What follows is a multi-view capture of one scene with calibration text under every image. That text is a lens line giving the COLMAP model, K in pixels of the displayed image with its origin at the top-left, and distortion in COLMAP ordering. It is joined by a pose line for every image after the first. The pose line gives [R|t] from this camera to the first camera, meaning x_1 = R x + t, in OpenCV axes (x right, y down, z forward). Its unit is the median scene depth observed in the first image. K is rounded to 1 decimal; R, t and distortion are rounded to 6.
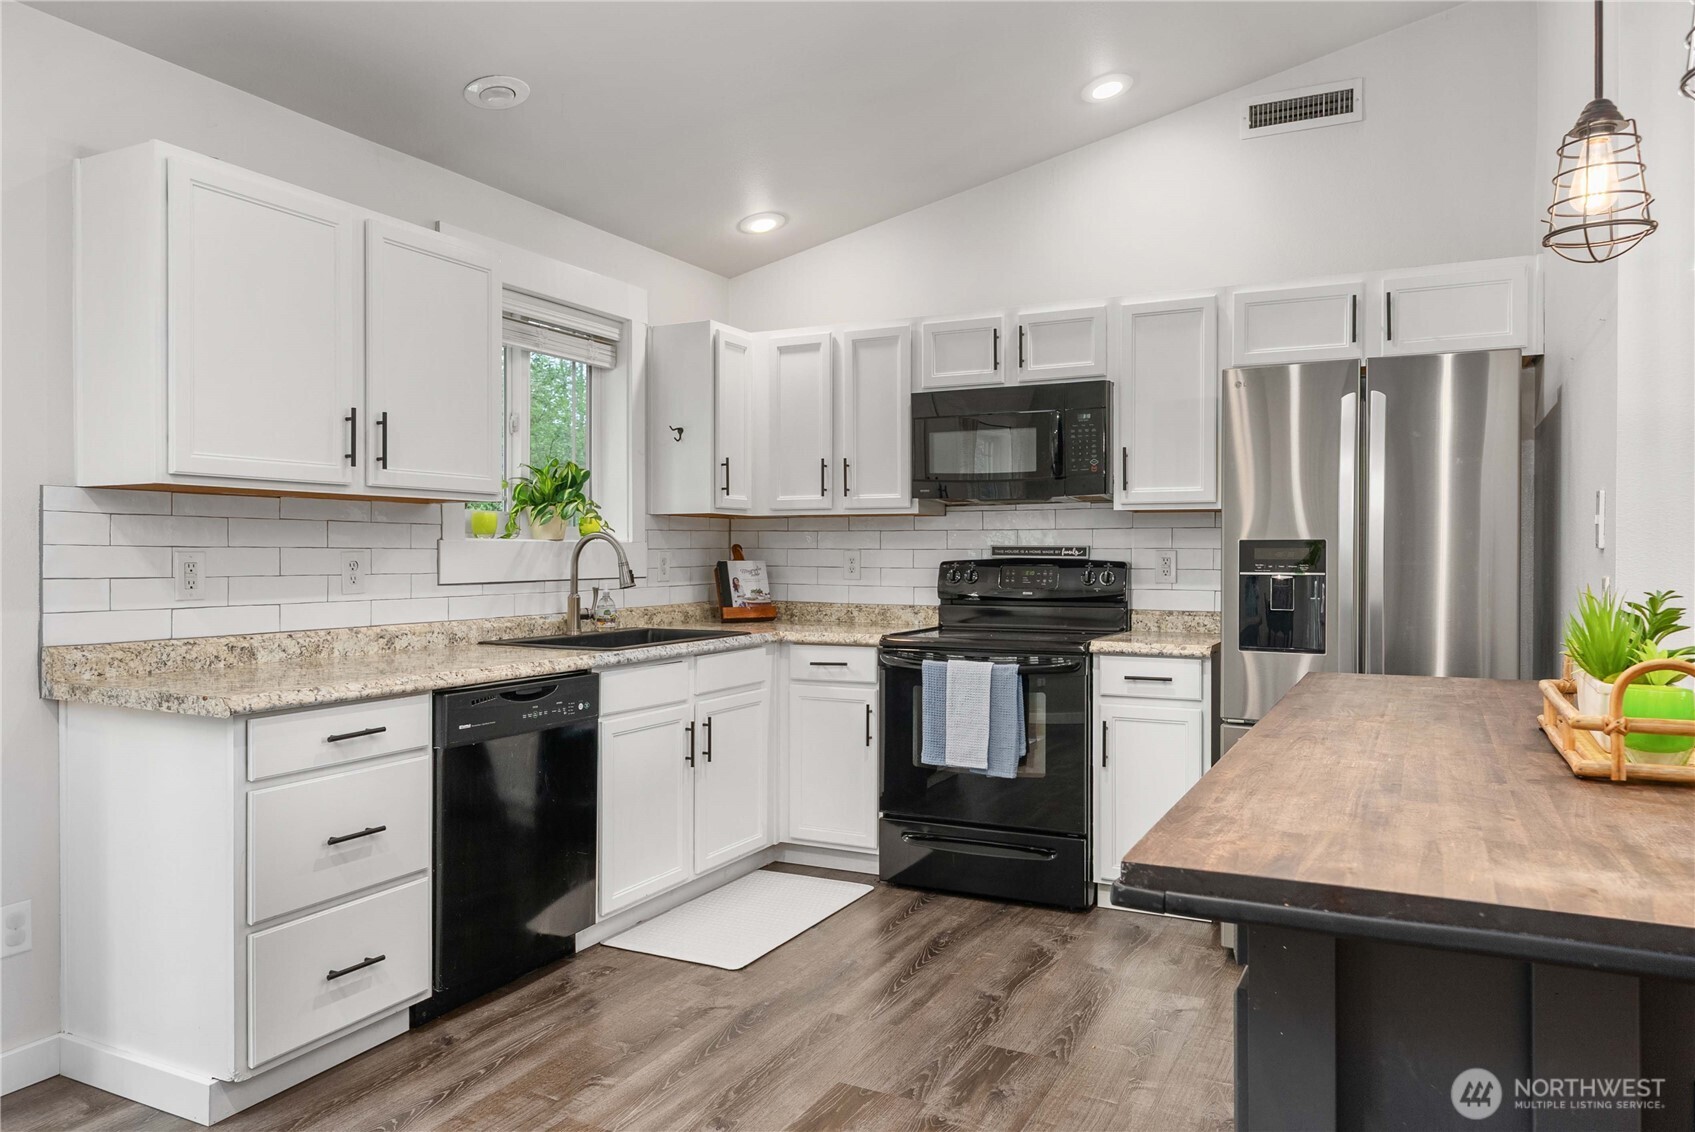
lens RADIAL K [[1153.5, 0, 851.3], [0, 1153.5, 560.6], [0, 0, 1]] dist [0.003175, 0.006001]
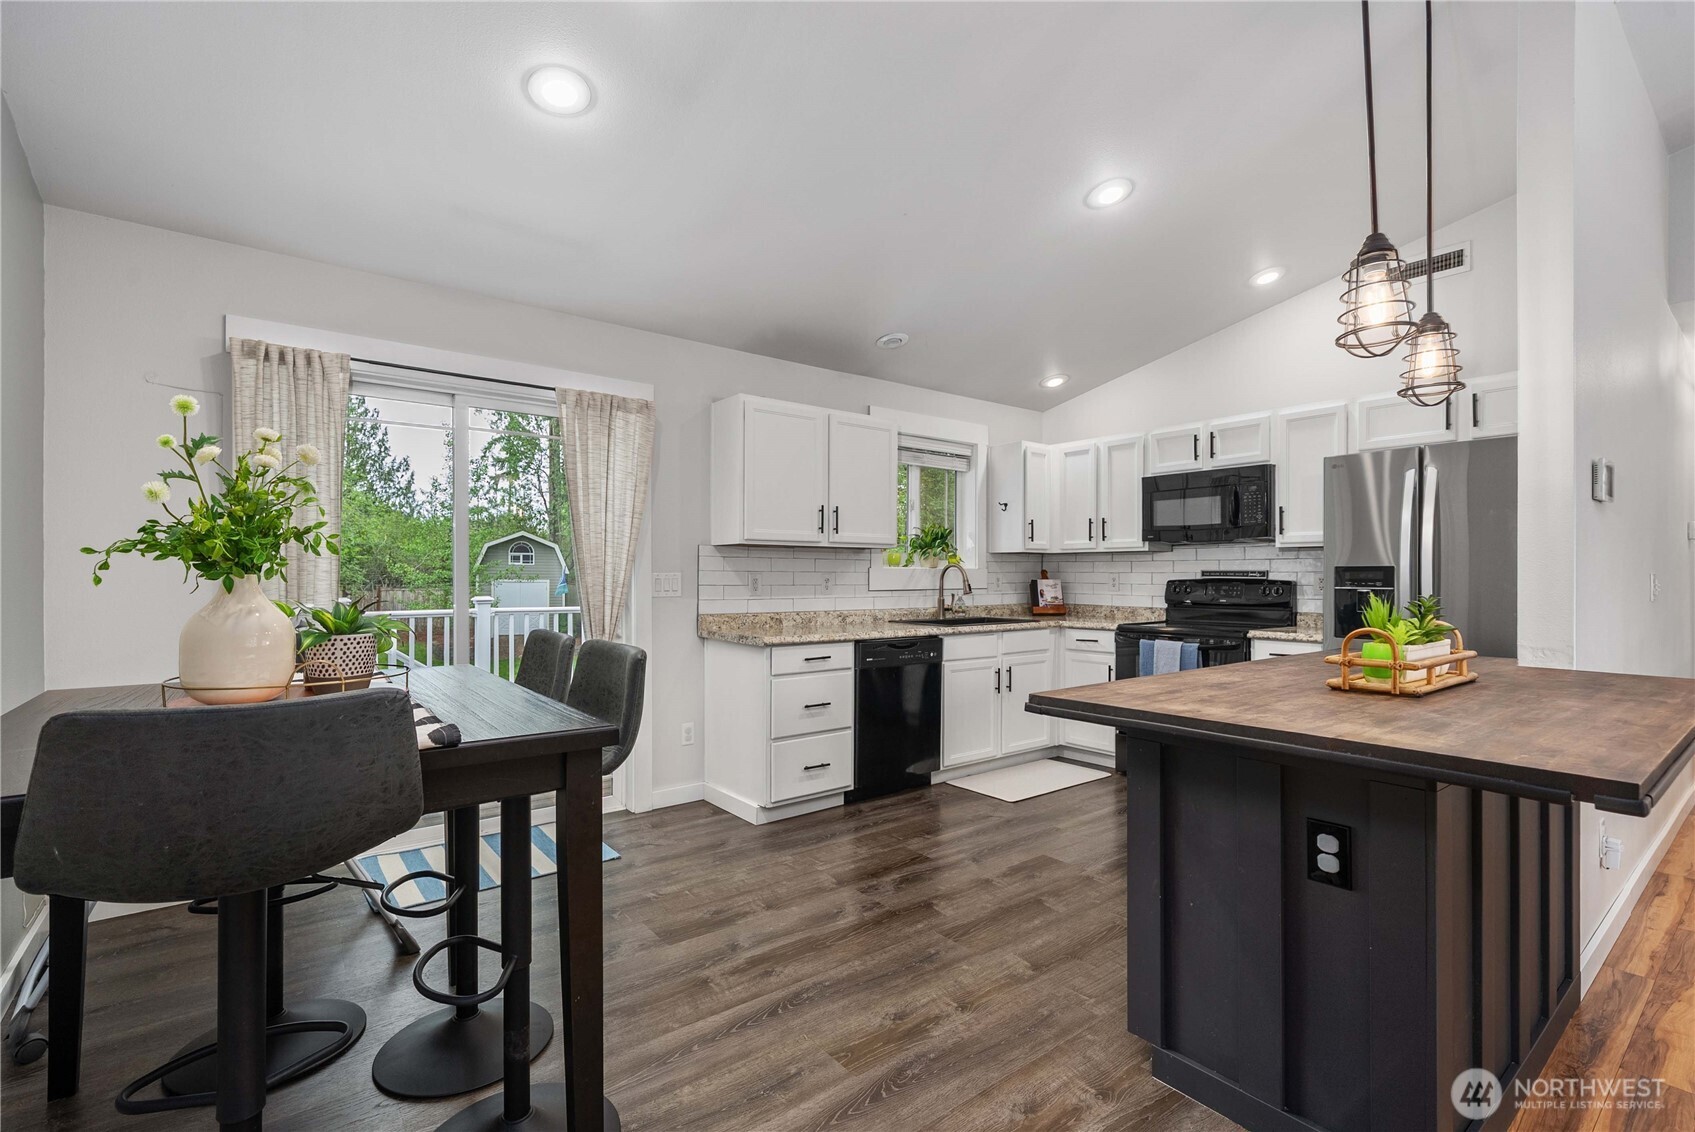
lens RADIAL K [[777.2, 0, 853.9], [0, 777.2, 575.4], [0, 0, 1]] dist [0.010232, 0.000379]
pose [[0.907418, 0.001097, -0.420229, 0.164328], [-0.003969, 0.999974, -0.005960, 0.002628], [0.420211, 0.007076, 0.907399, -0.196450]]
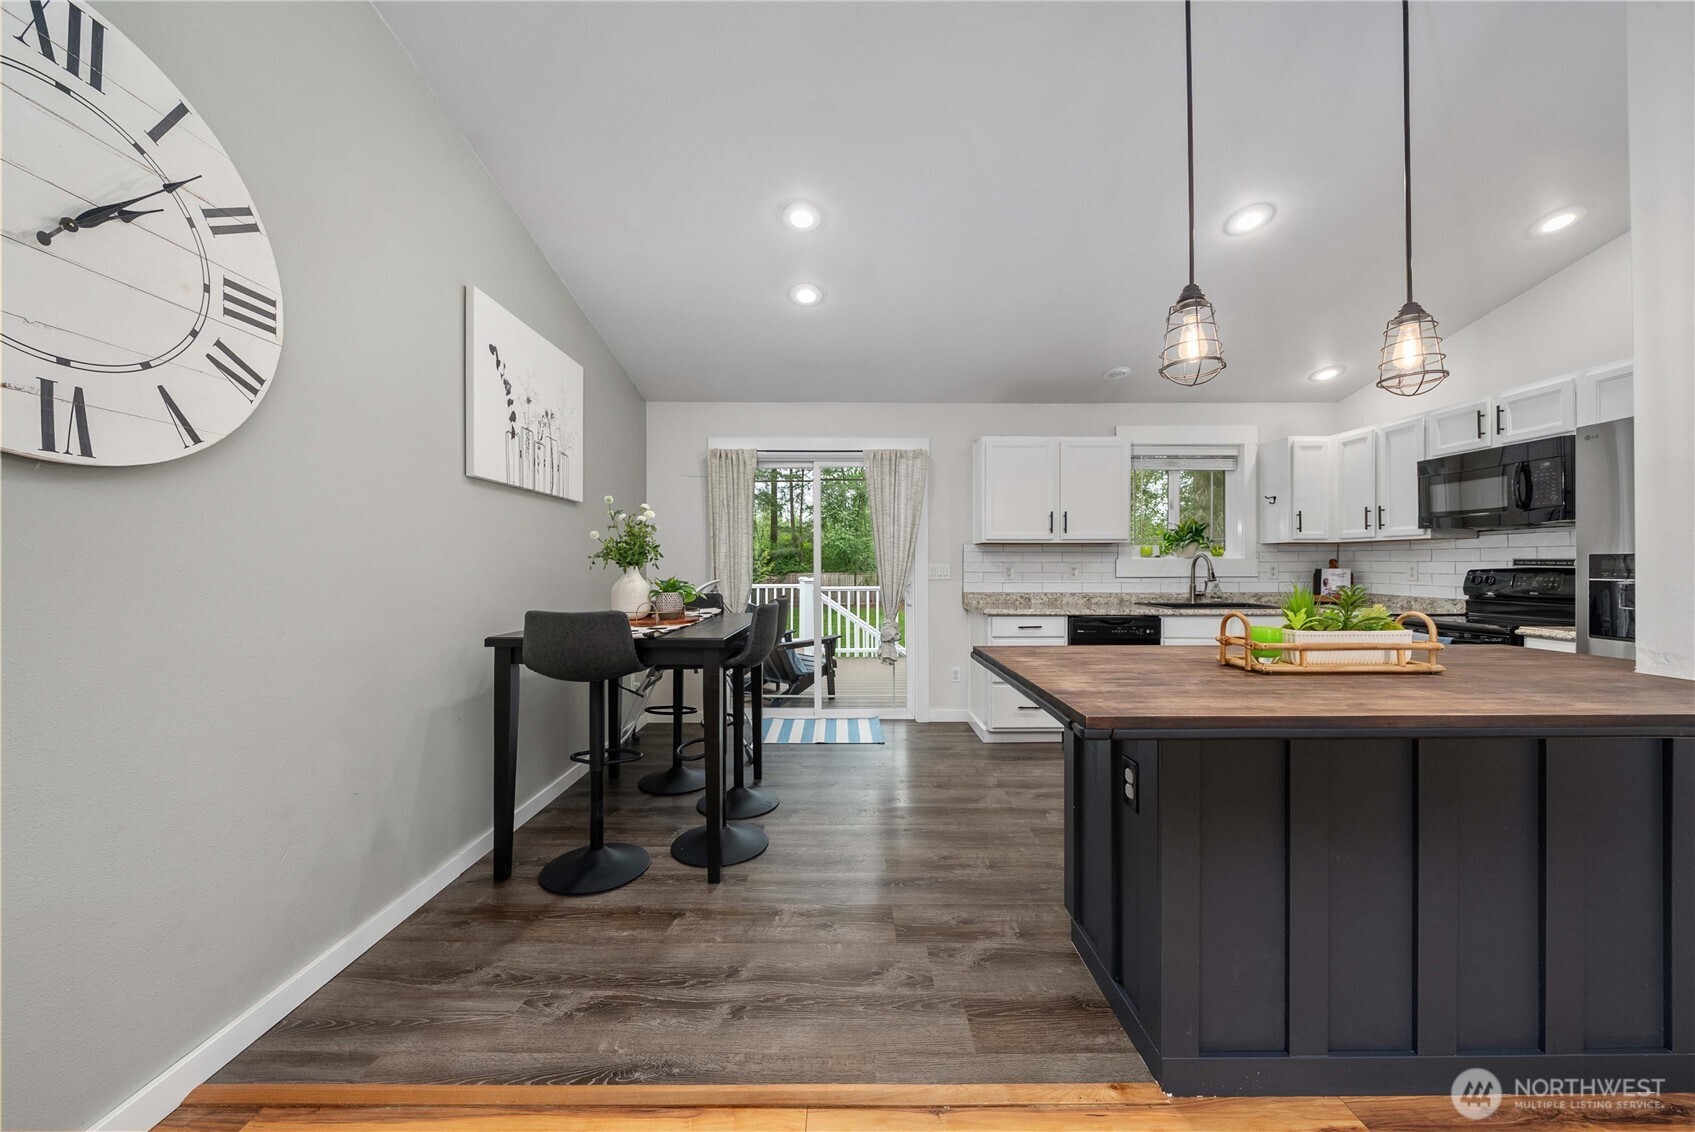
lens RADIAL K [[623.2, 0, 851.9], [0, 623.2, 563.3], [0, 0, 1]] dist [0.002465, 0.000200]
pose [[0.453372, -0.001499, -0.891320, 0.518633], [-0.004798, 0.999980, -0.004123, -0.000576], [0.891309, 0.006146, 0.453355, -0.071580]]
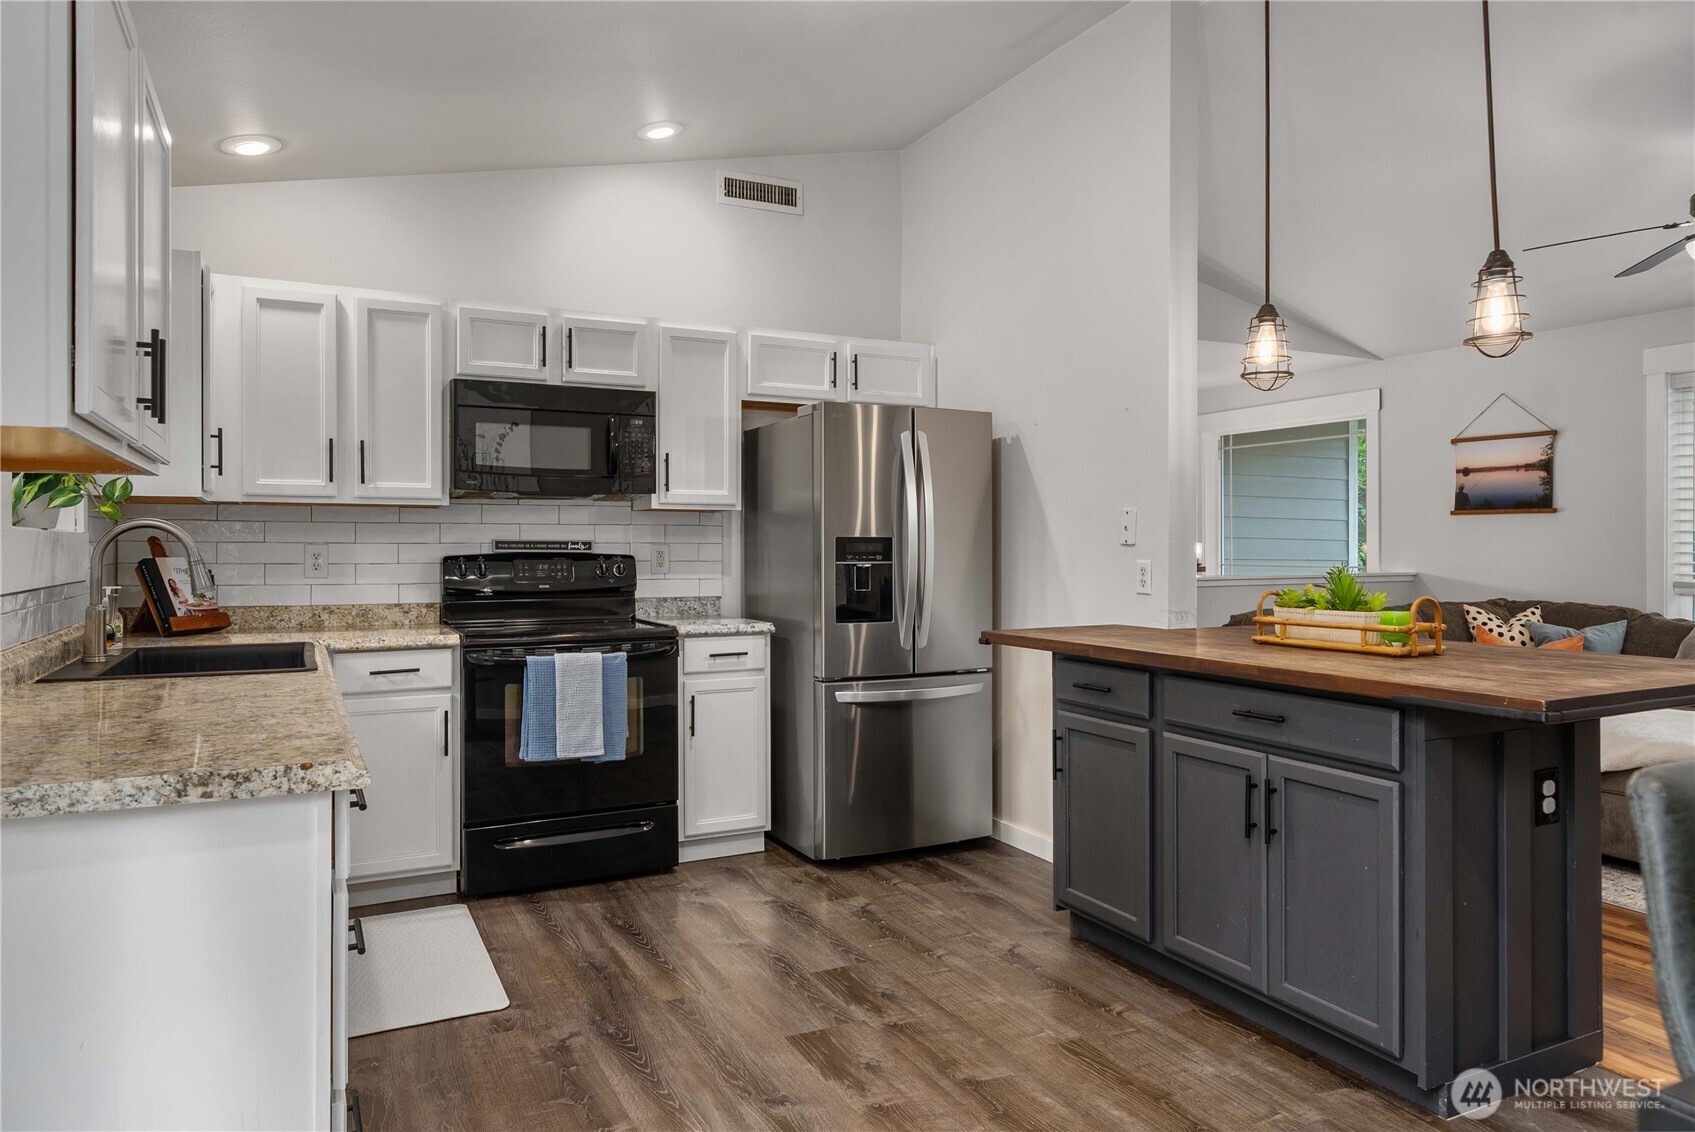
lens RADIAL K [[1097.1, 0, 866.6], [0, 1097.1, 546.2], [0, 0, 1]] dist [0.009468, -0.000124]
pose [[0.587957, -0.000215, 0.808892, -0.540853], [0.005978, 0.999974, -0.004079, -0.001917], [-0.808870, 0.007234, 0.587943, 0.223702]]
